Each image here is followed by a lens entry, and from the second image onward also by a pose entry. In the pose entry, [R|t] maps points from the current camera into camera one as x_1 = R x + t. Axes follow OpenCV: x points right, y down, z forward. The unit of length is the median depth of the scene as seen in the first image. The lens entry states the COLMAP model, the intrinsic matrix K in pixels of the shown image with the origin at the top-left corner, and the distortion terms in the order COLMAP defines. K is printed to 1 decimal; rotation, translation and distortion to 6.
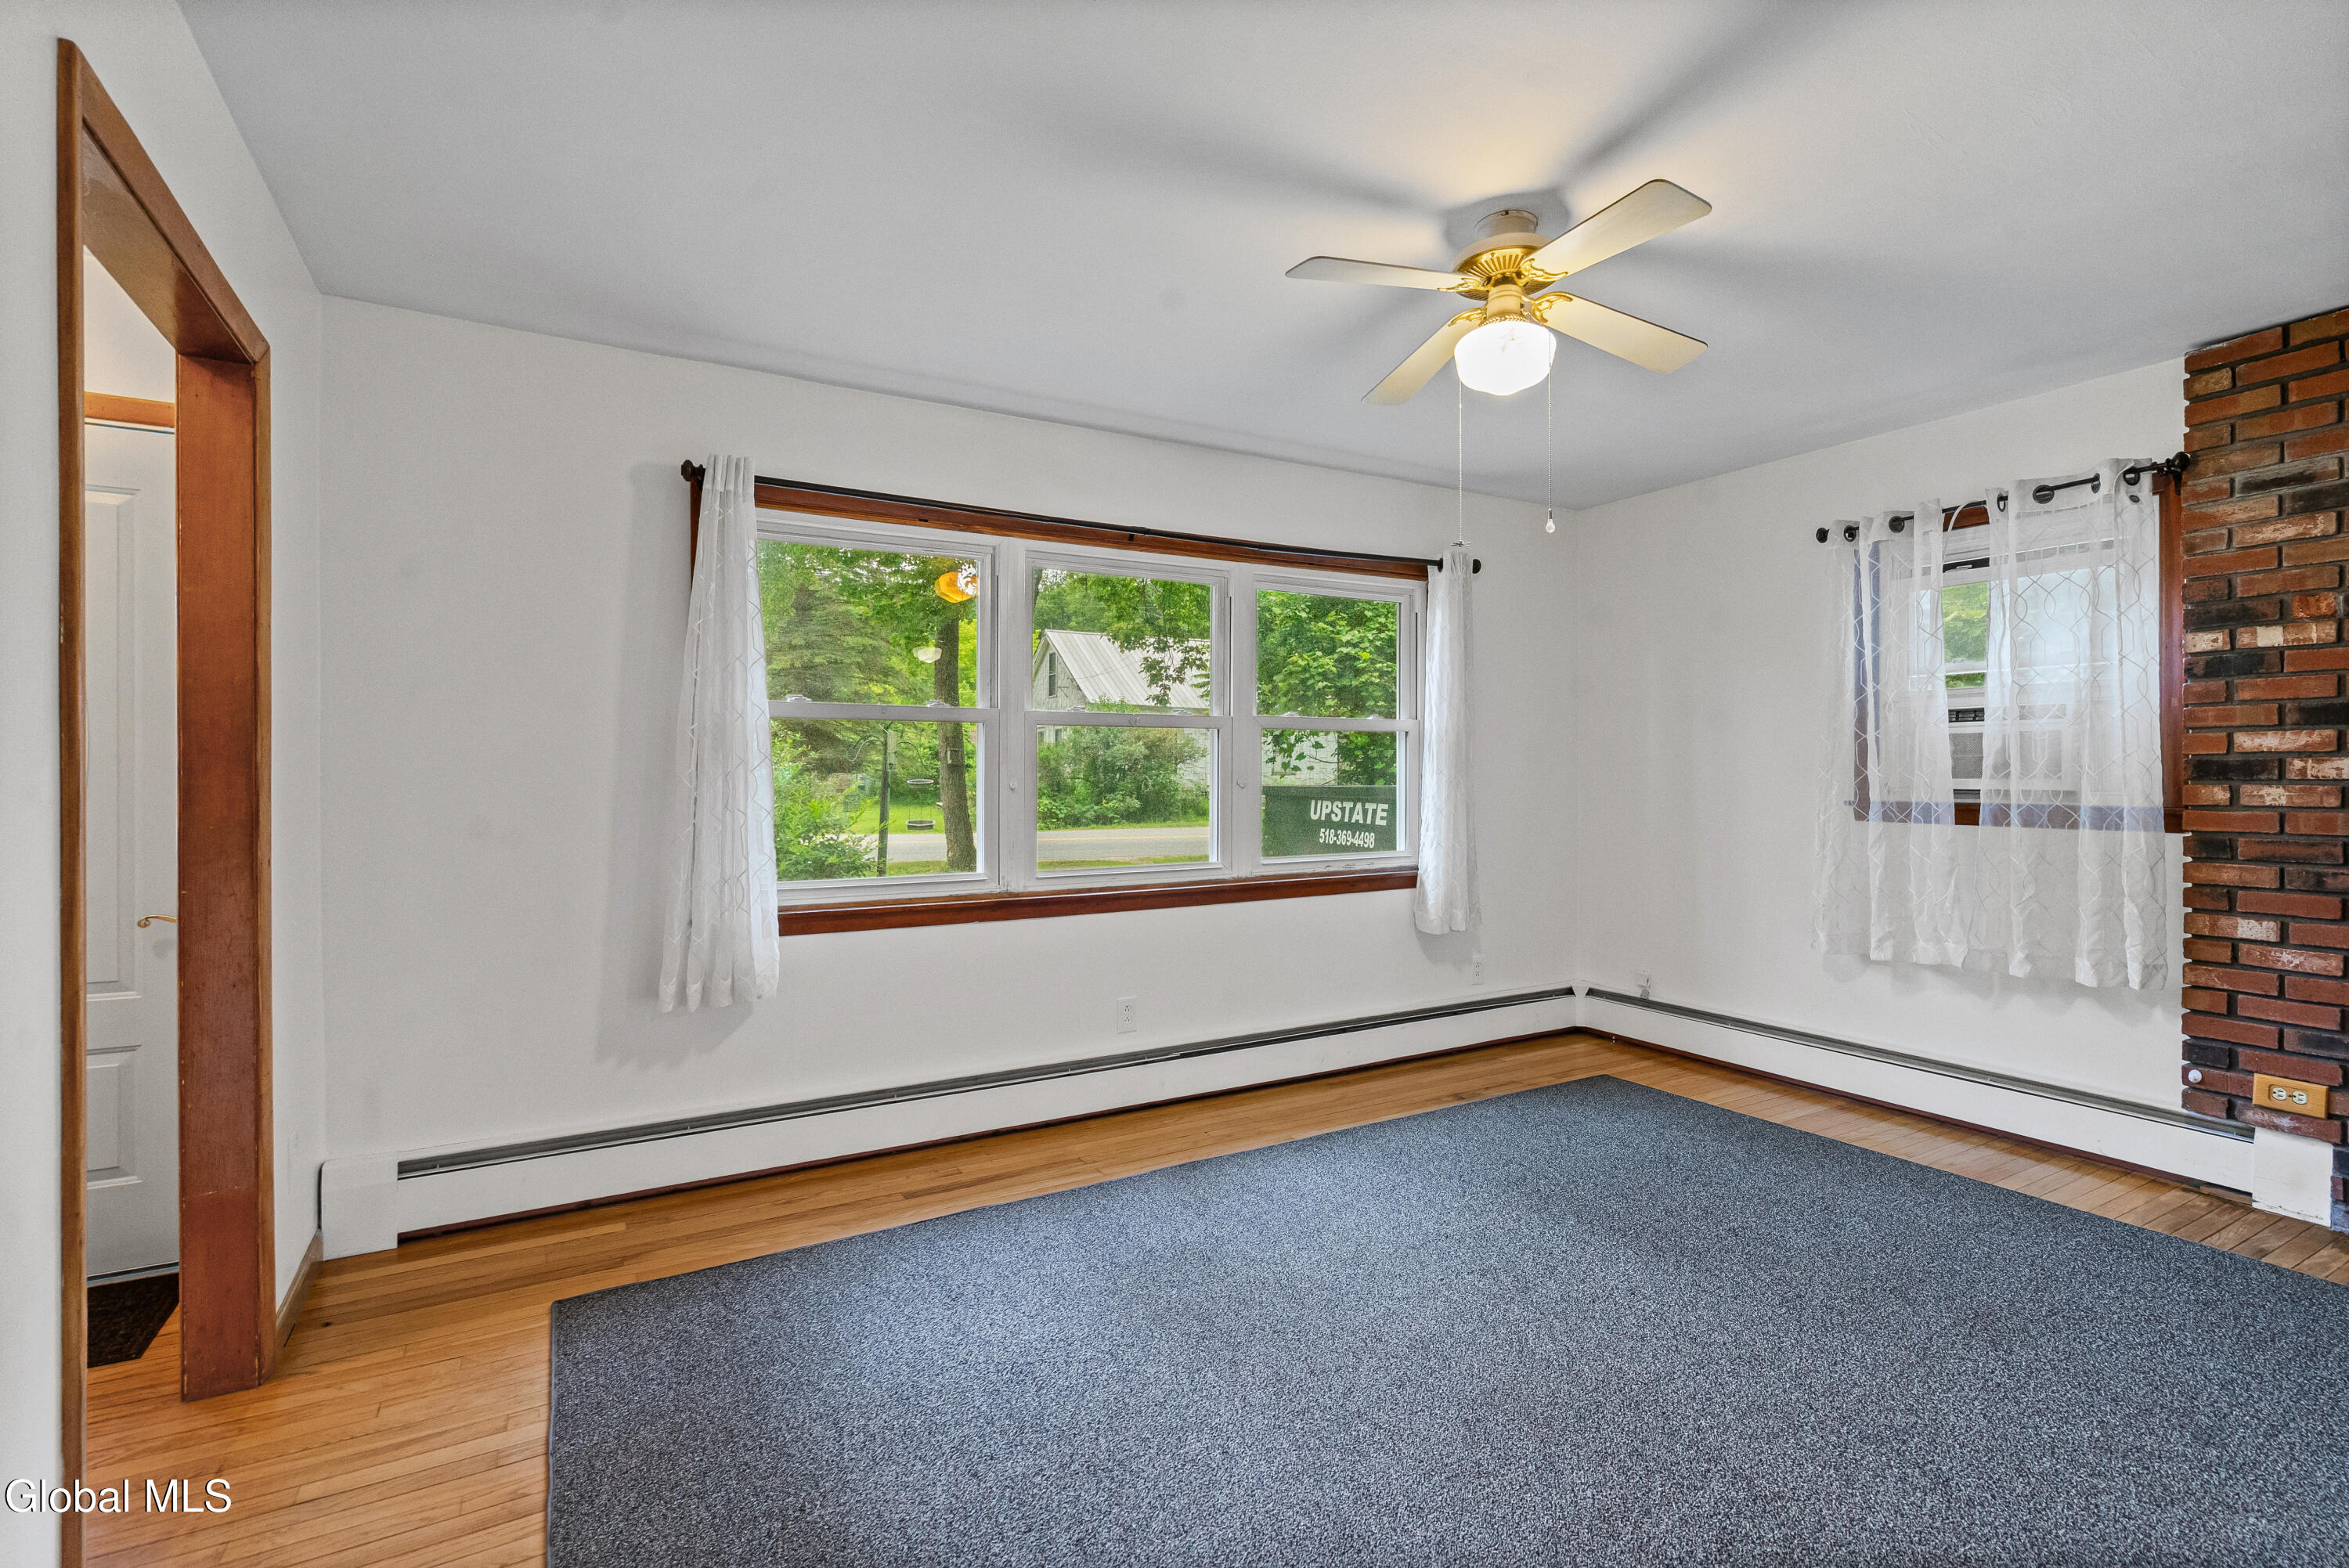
lens RADIAL K [[1076.6, 0, 1168.6], [0, 1076.6, 762.9], [0, 0, 1]] dist [-0.002106, 0.000255]
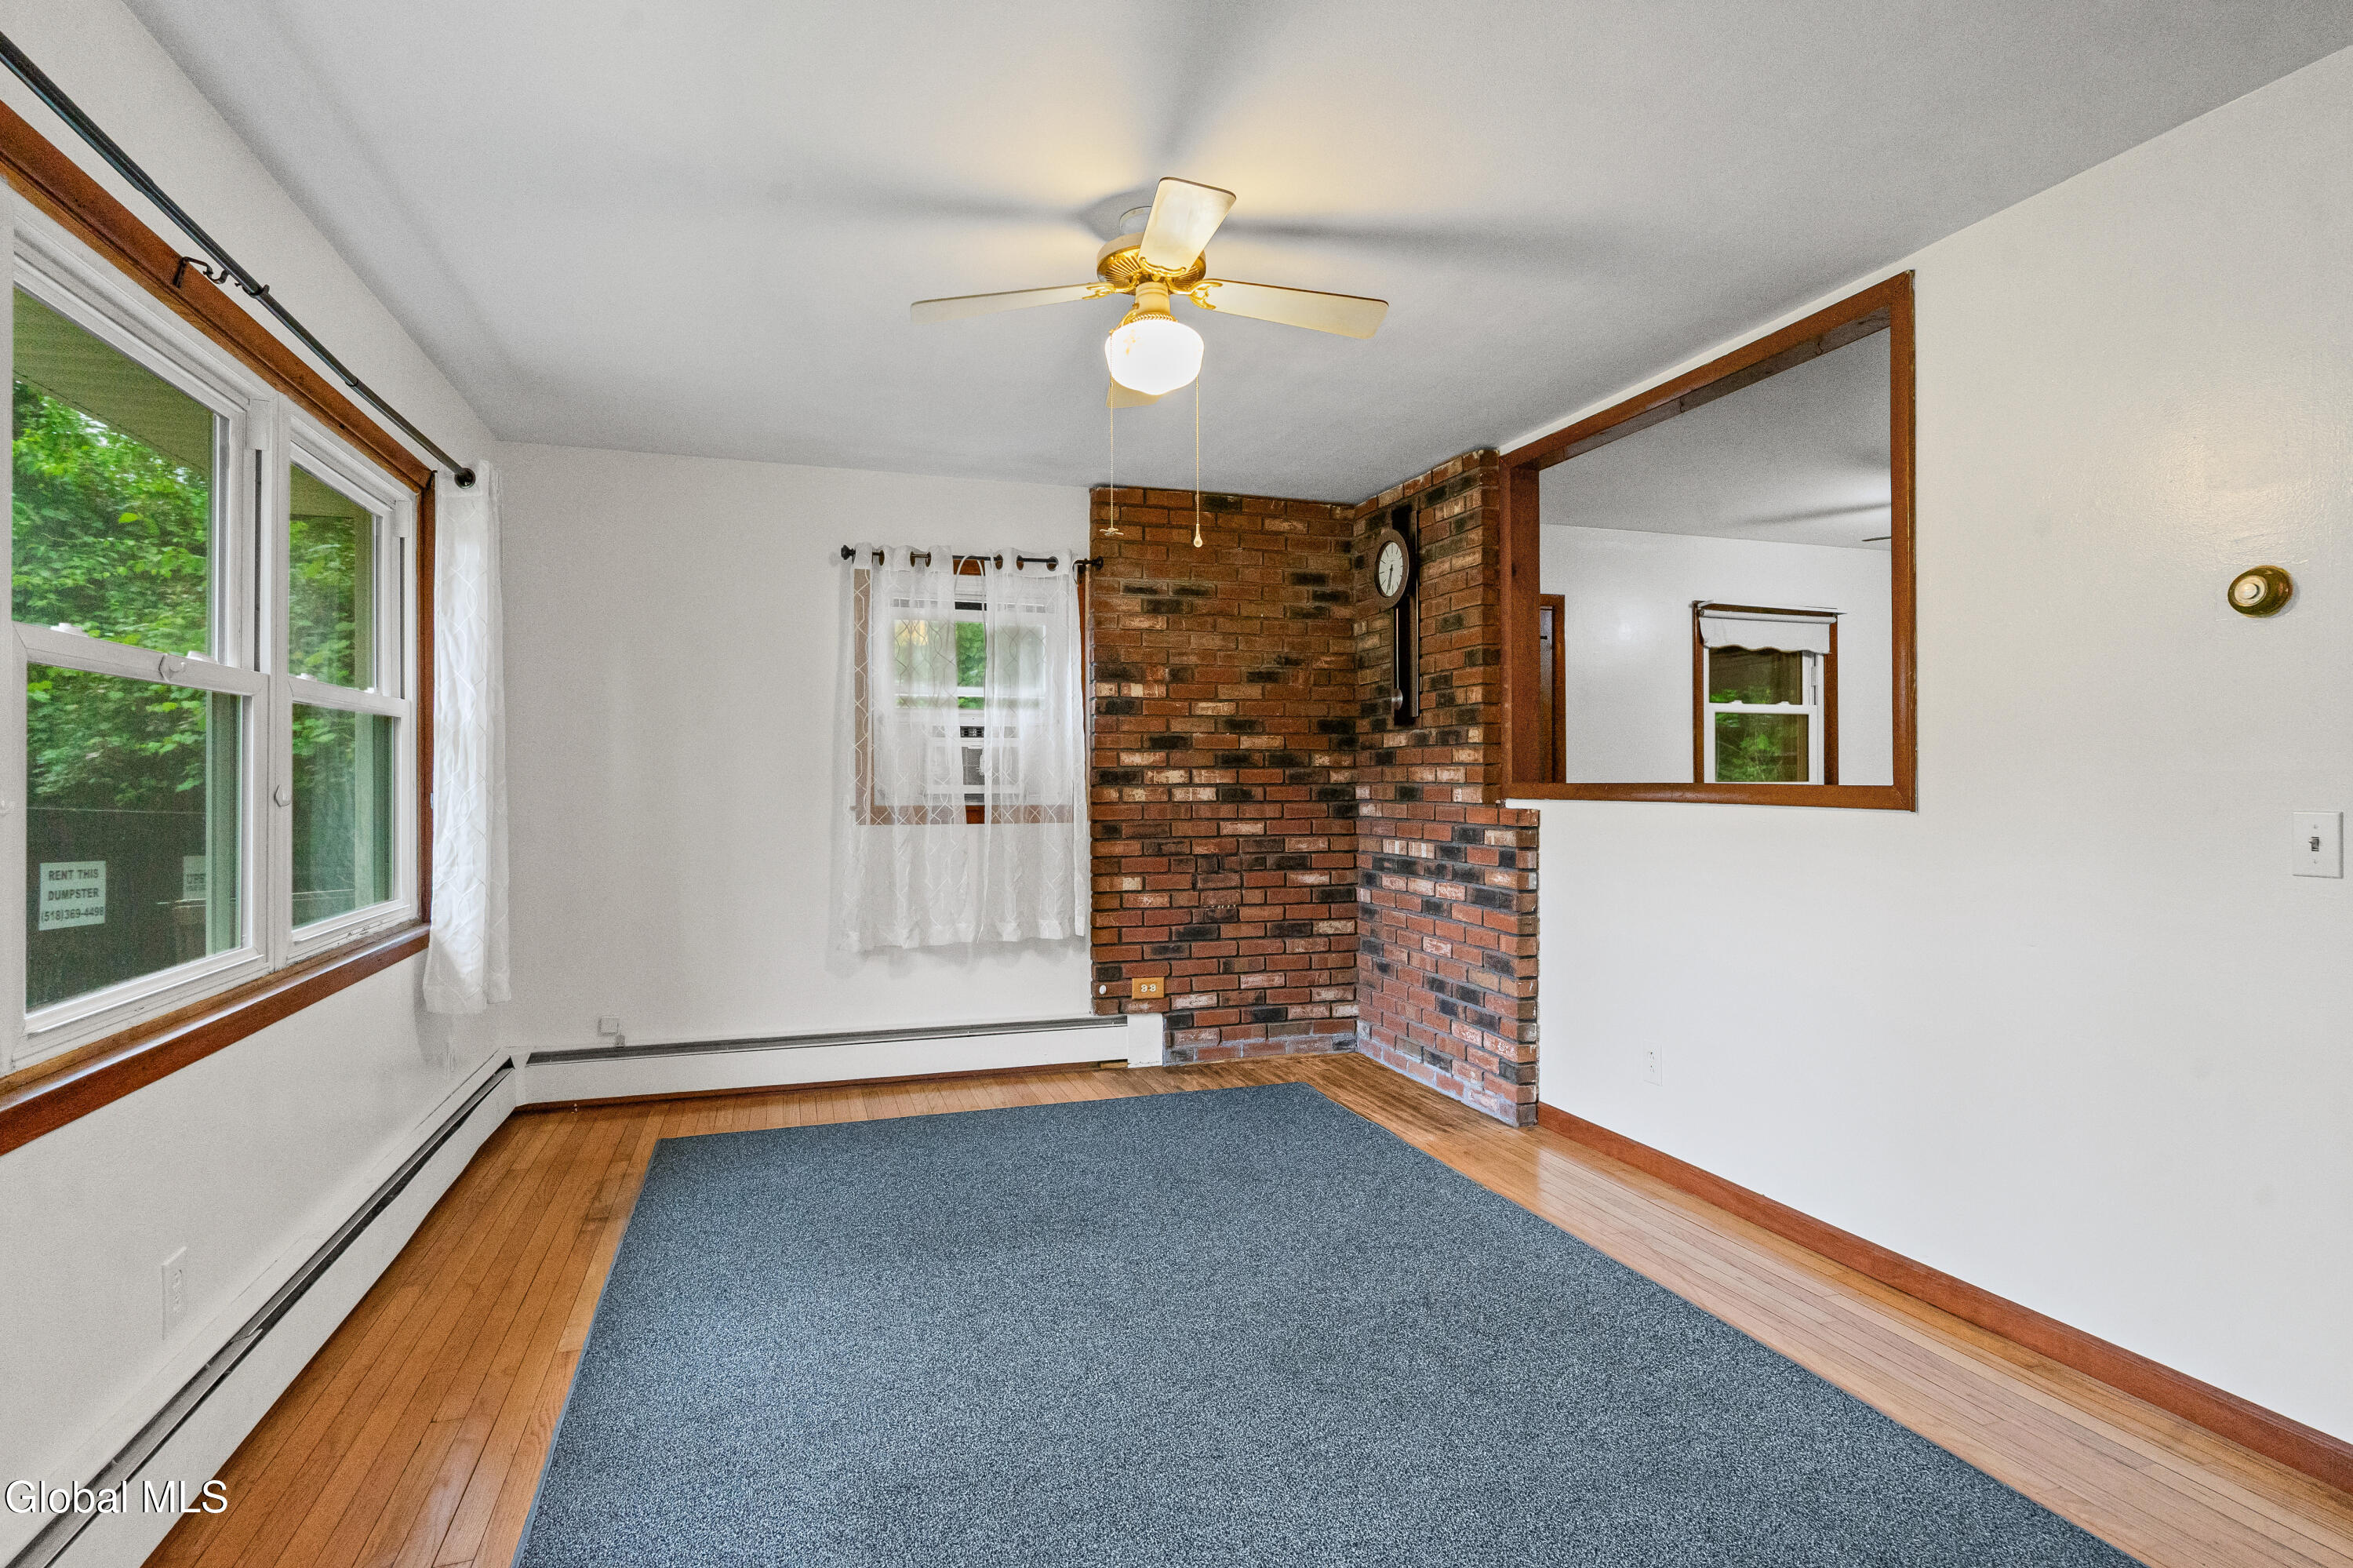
lens RADIAL K [[1170.0, 0, 1176.3], [0, 1170.0, 781.8], [0, 0, 1]] dist [-0.004269, -0.000023]
pose [[0.198468, -0.000465, 0.980107, -0.565346], [-0.007180, 0.999972, 0.001928, 0.007919], [-0.980081, -0.007419, 0.198459, 0.588501]]
